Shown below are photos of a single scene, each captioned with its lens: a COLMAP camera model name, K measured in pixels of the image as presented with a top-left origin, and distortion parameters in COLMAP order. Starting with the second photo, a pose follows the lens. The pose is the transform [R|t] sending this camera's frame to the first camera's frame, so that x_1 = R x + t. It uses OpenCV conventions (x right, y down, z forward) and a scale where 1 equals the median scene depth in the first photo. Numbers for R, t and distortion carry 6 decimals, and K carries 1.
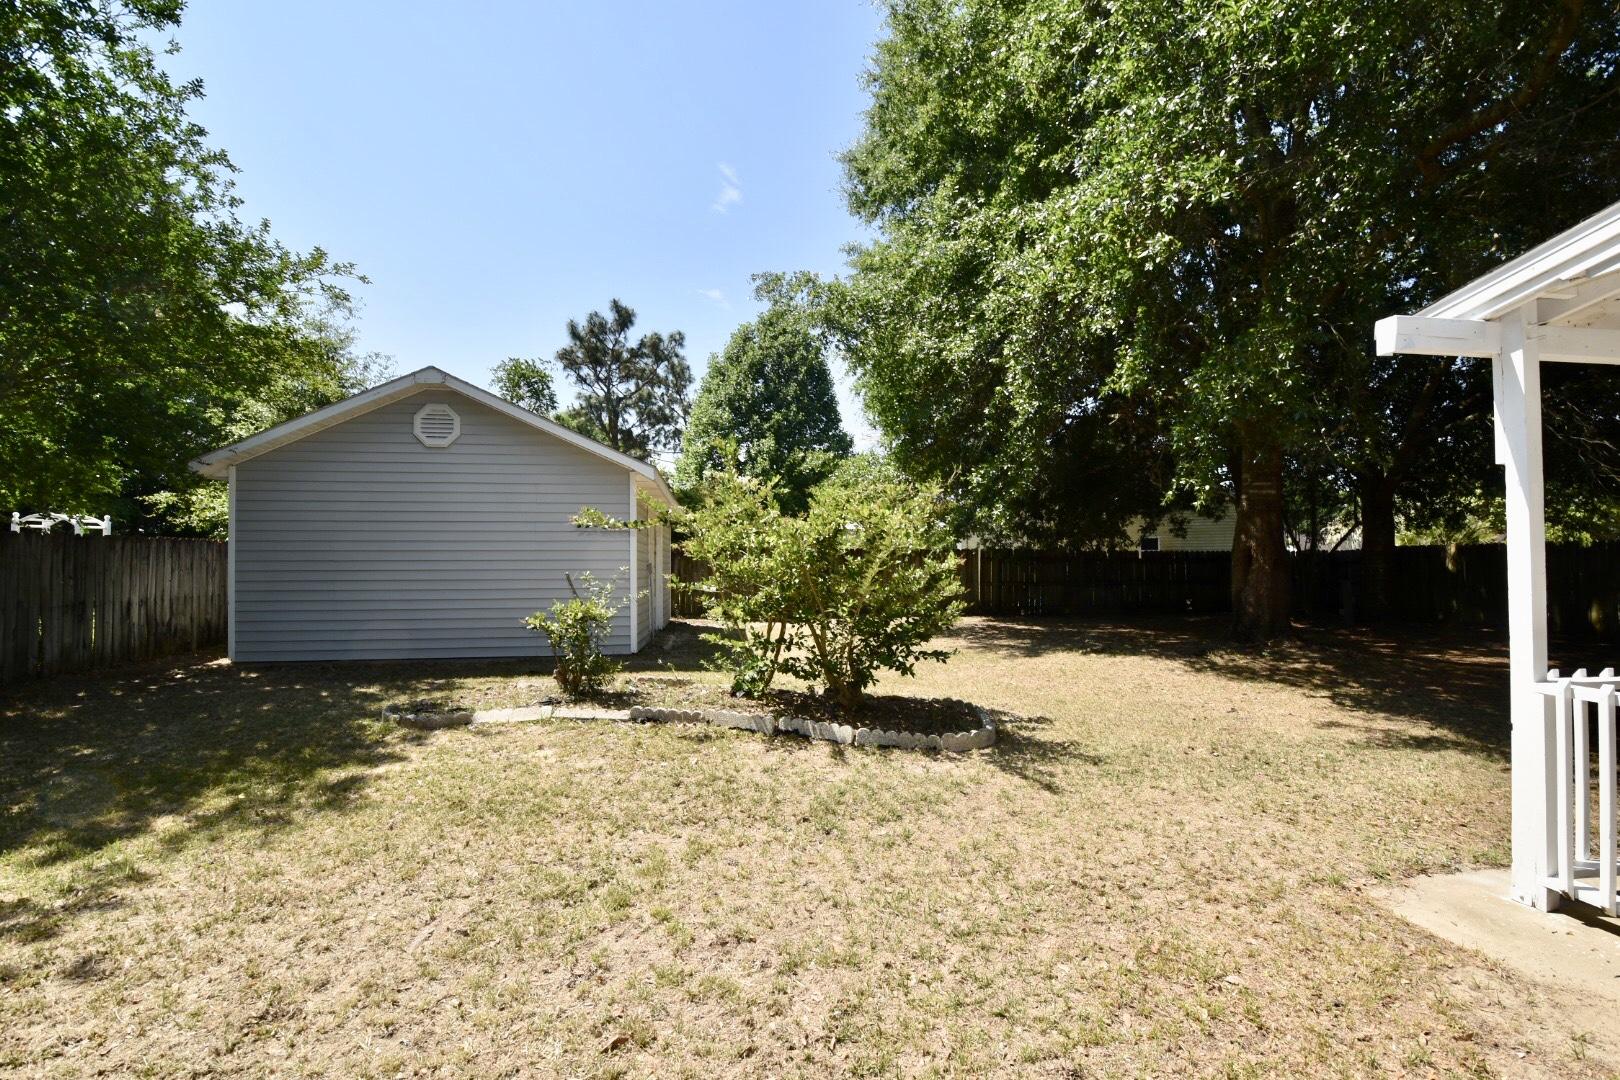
lens RADIAL K [[699.7, 0, 810.0], [0, 699.7, 554.4], [0, 0, 1]] dist [0.001384, -0.013512]
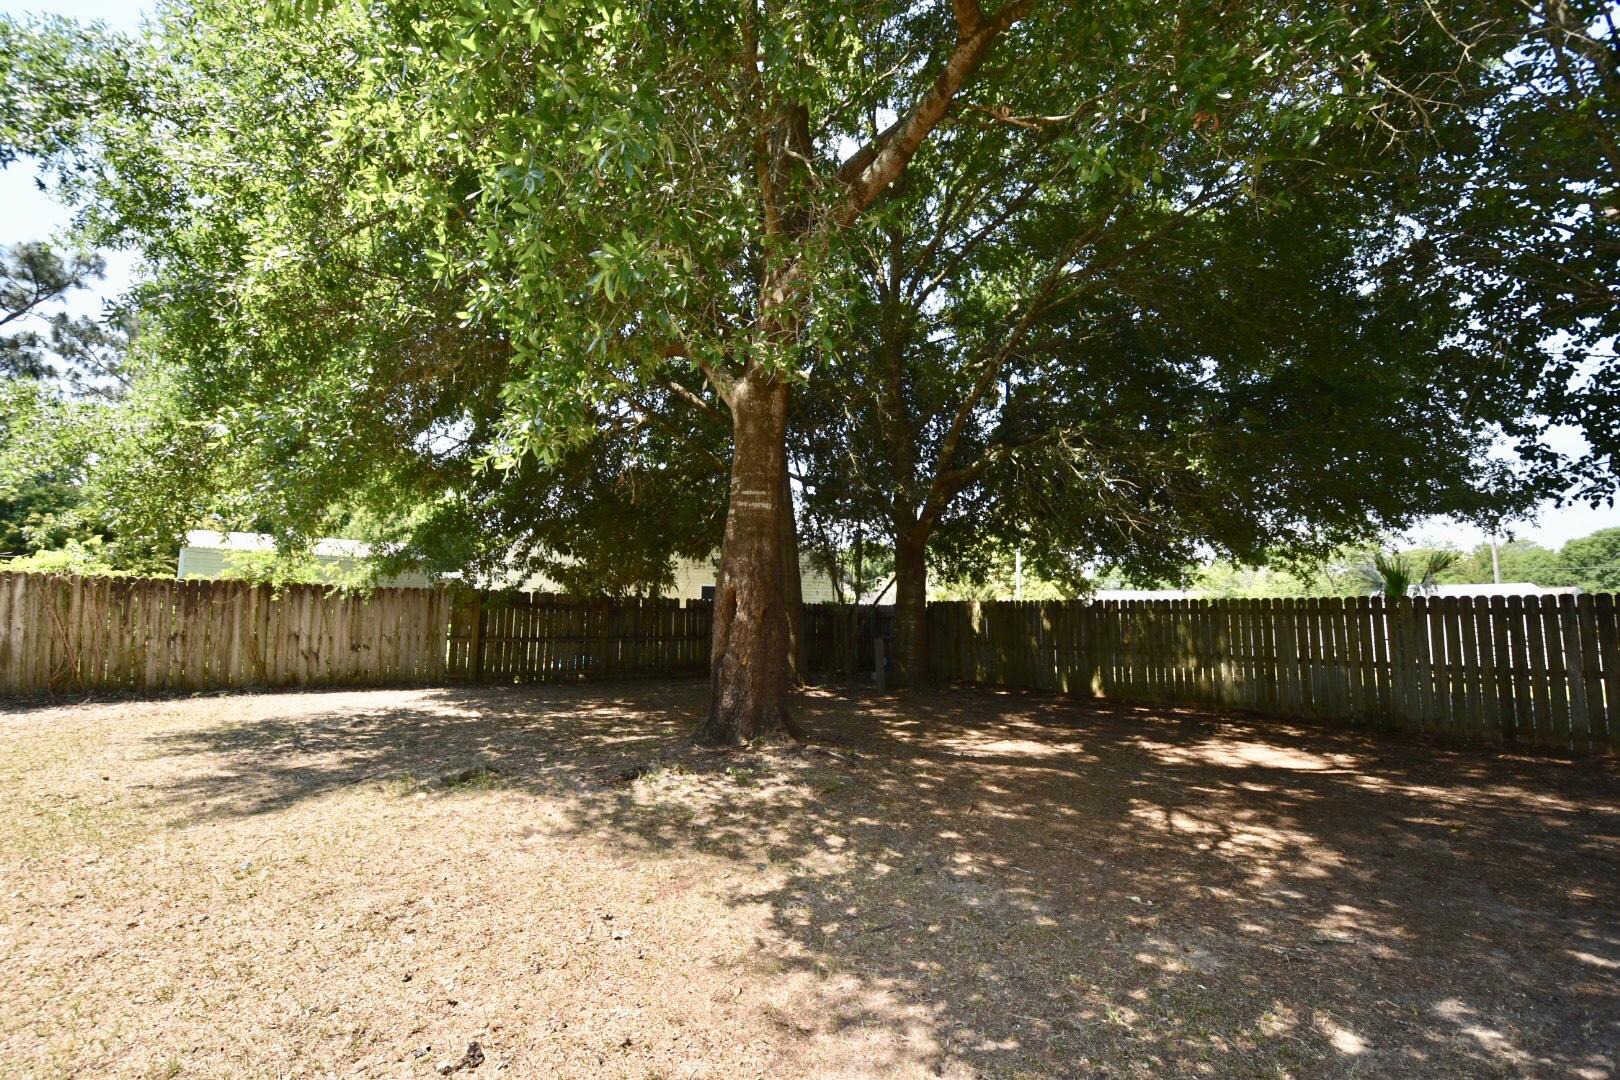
lens RADIAL K [[699.7, 0, 807.3], [0, 699.7, 550.0], [0, 0, 1]] dist [0.001384, -0.013512]
pose [[0.872691, 0.066334, 0.483746, 0.257276], [-0.026898, 0.995756, -0.088018, 0.006192], [-0.487532, 0.063801, 0.870771, 0.277019]]
